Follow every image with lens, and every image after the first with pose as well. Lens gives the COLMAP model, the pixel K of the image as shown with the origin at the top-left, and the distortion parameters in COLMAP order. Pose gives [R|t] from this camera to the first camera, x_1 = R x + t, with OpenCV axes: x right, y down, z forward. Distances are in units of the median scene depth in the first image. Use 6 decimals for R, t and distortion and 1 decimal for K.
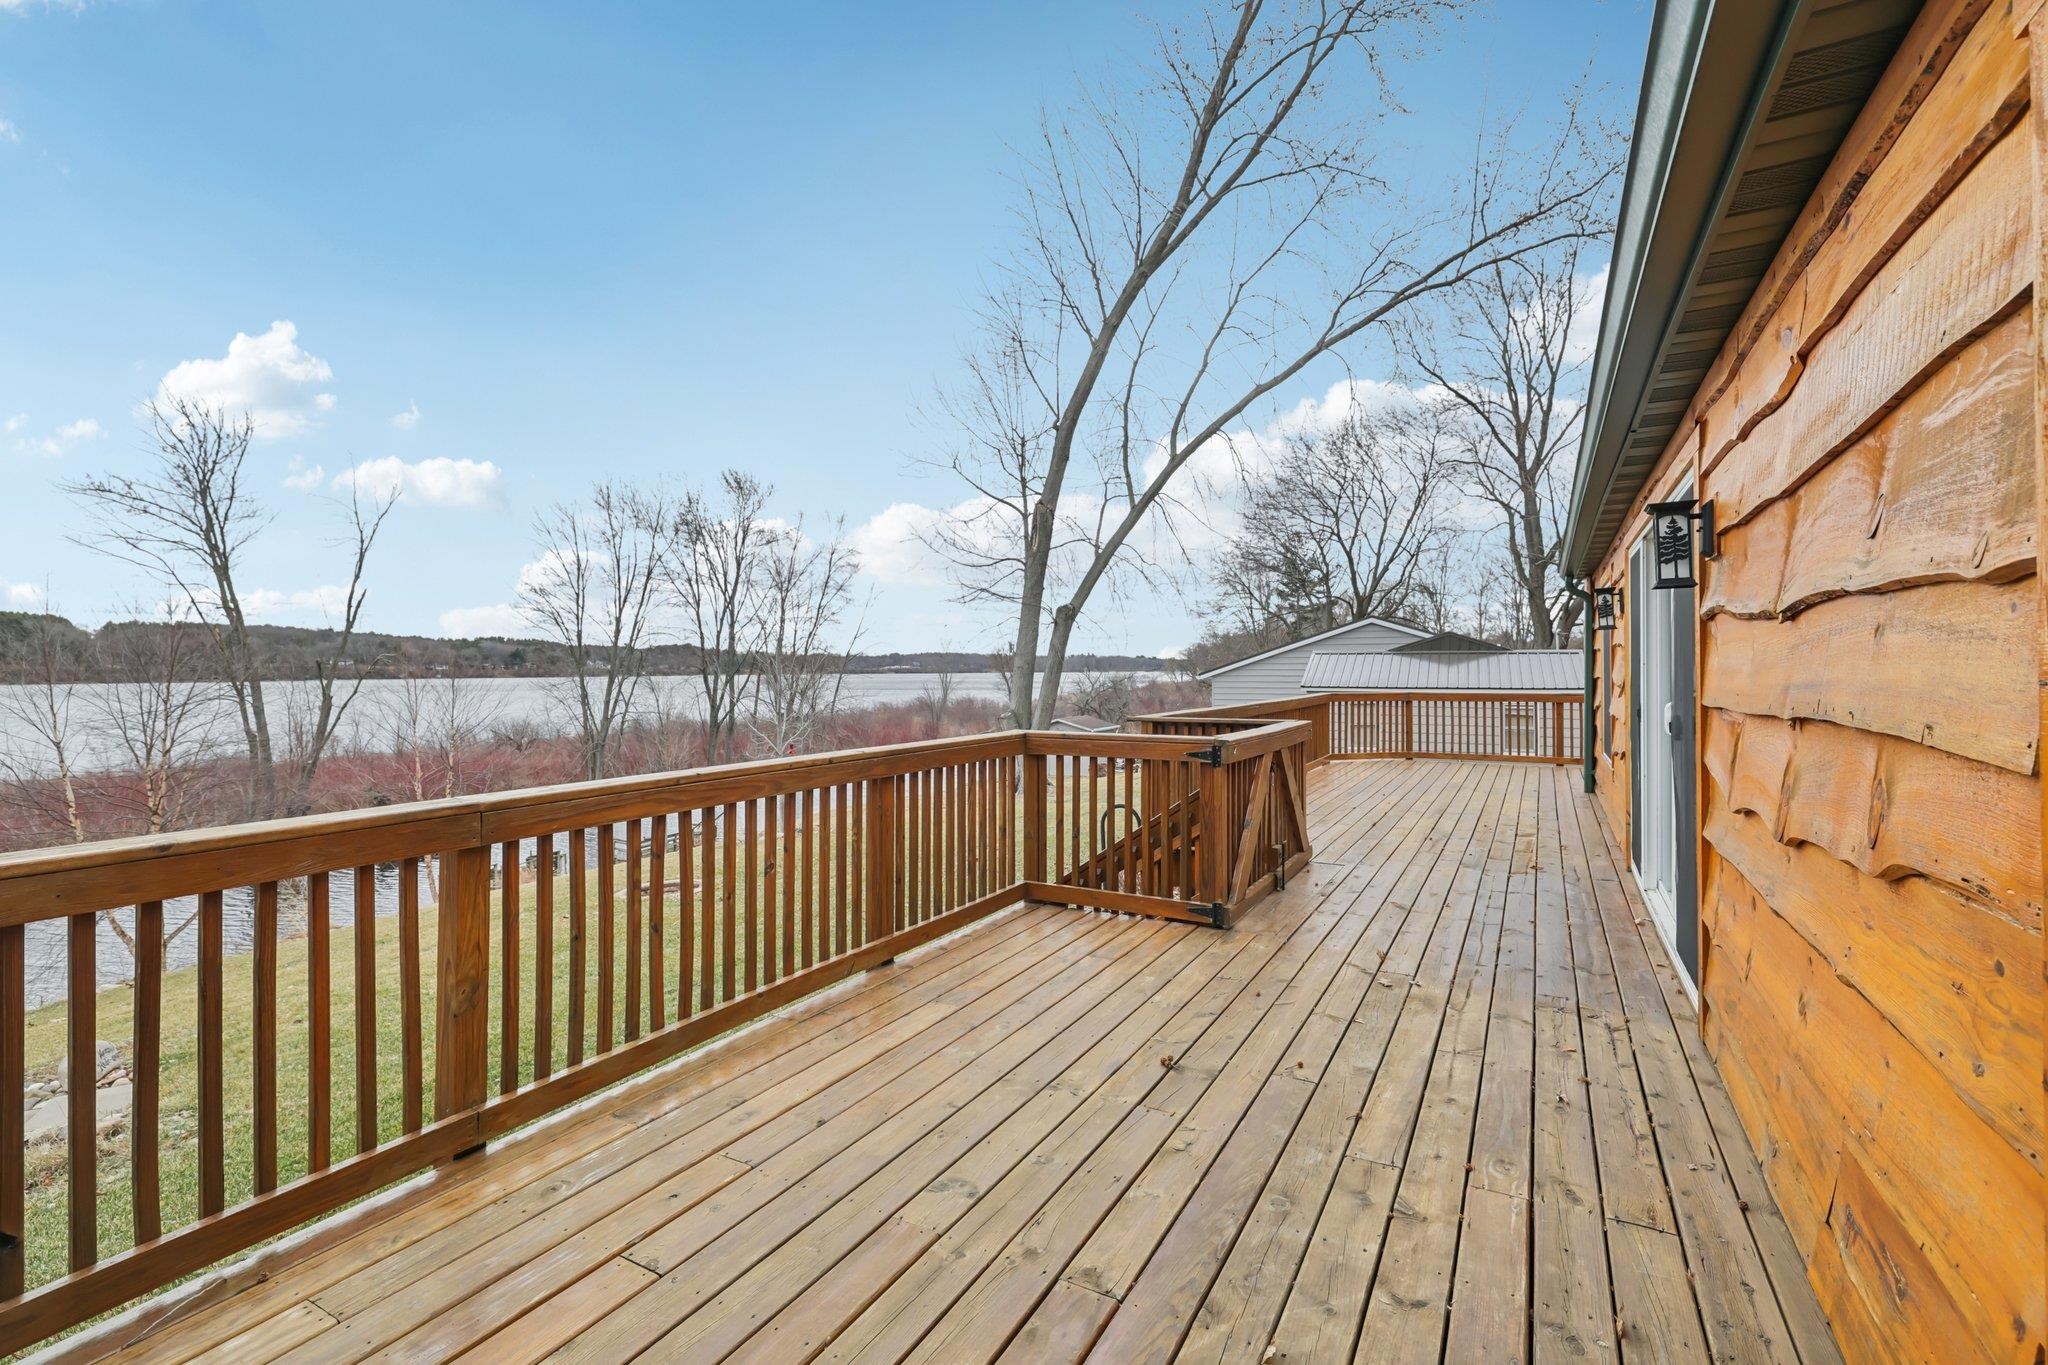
lens RADIAL K [[924.7, 0, 1018.9], [0, 924.7, 664.3], [0, 0, 1]] dist [-0.004895, -0.000459]
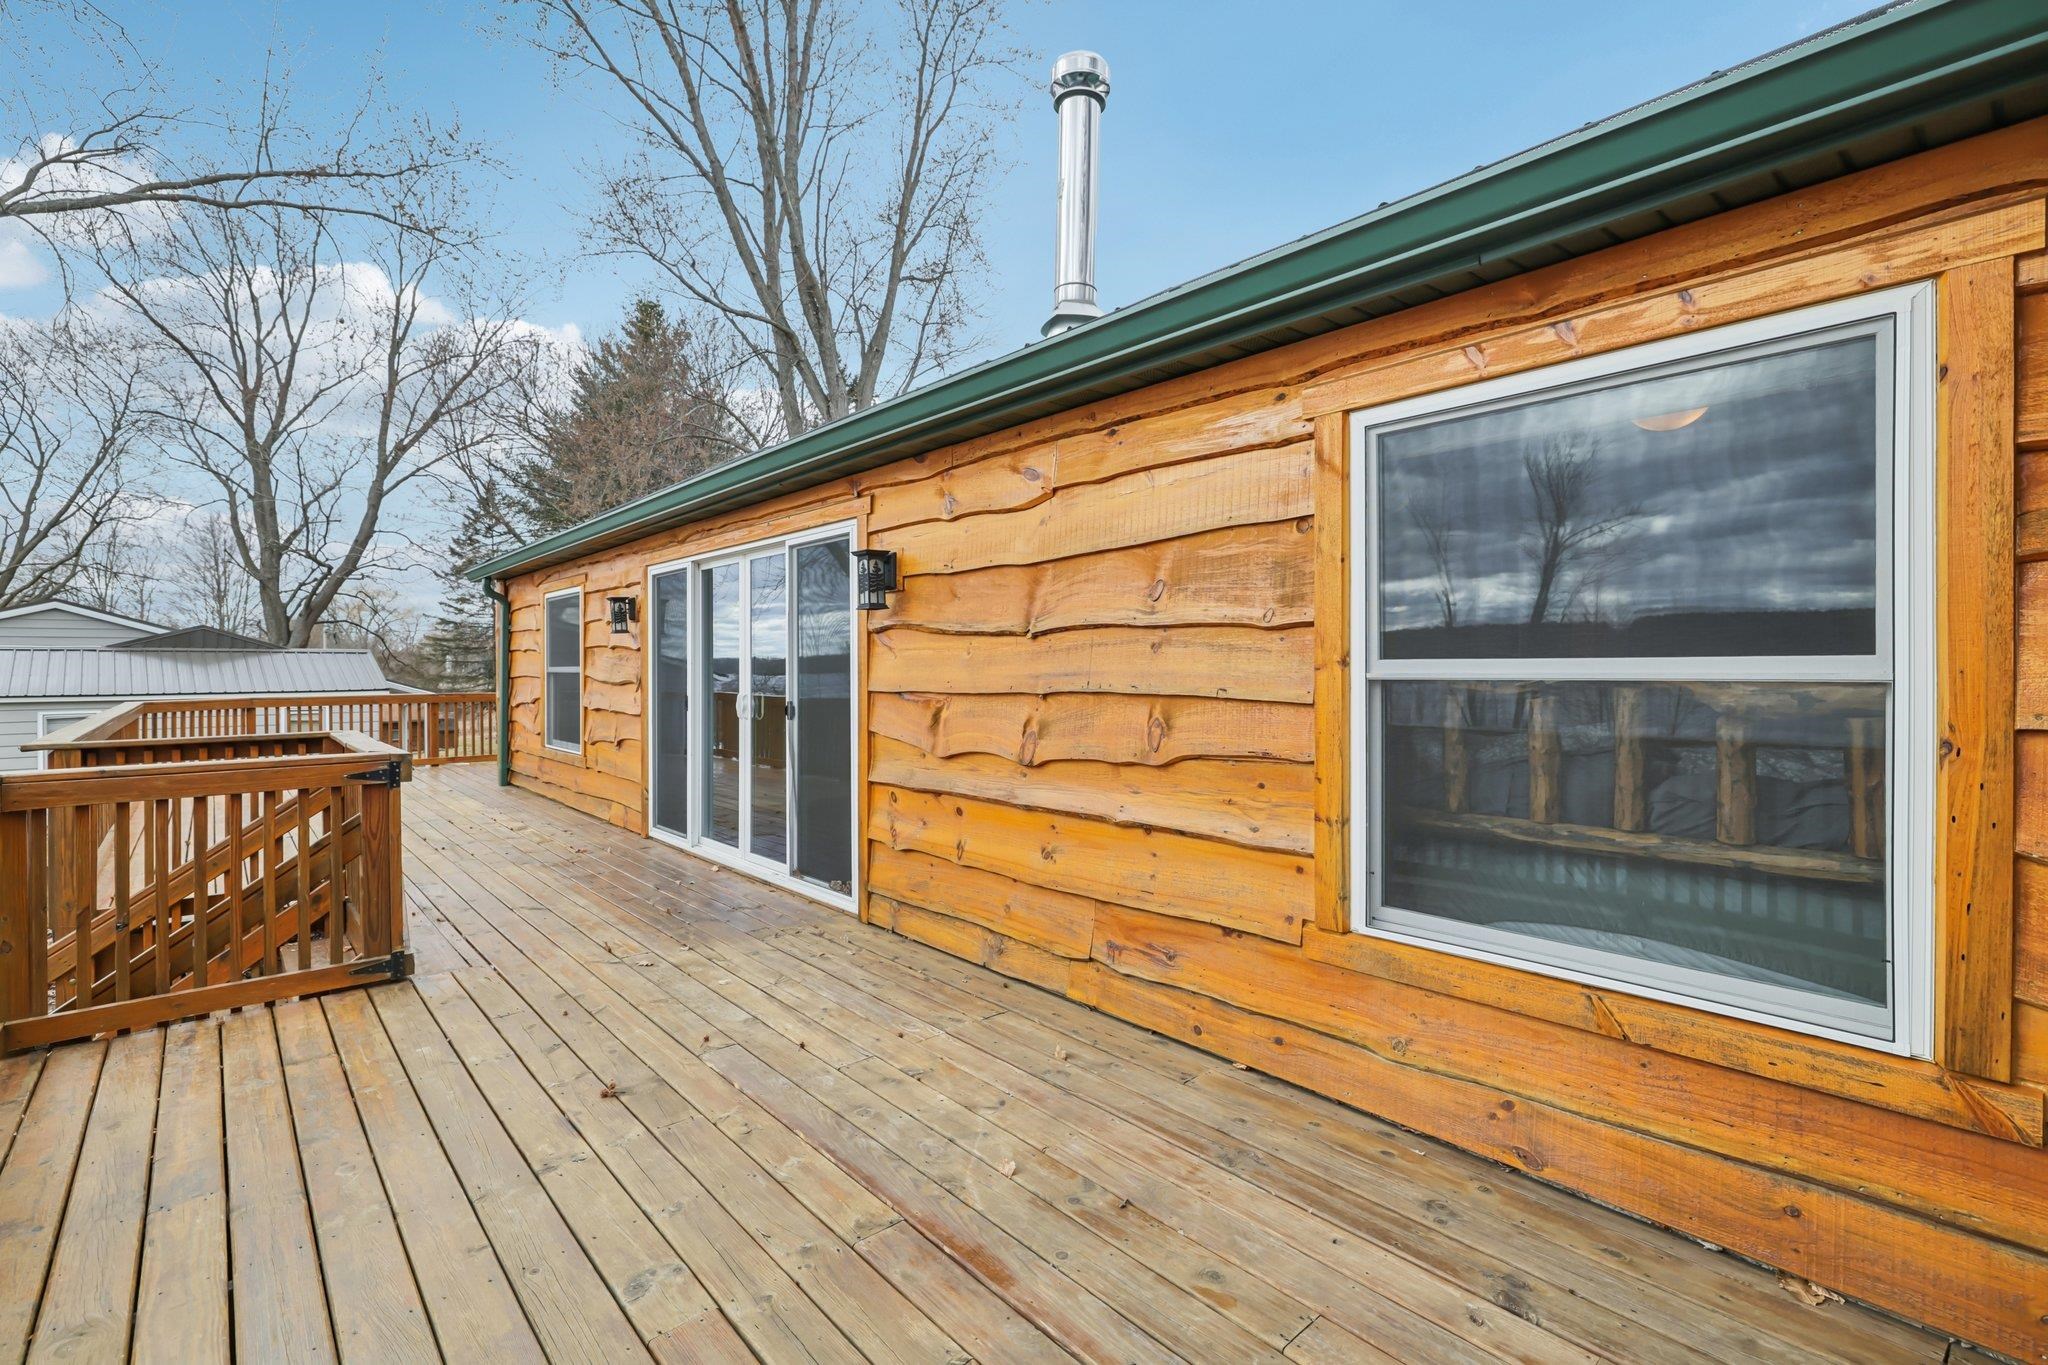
lens RADIAL K [[924.7, 0, 1032.1], [0, 924.7, 675.2], [0, 0, 1]] dist [-0.004895, -0.000459]
pose [[0.334739, -0.015355, 0.942186, -0.165972], [0.004536, 0.999882, 0.014684, 0.001535], [-0.942300, -0.000641, 0.334769, 0.088375]]
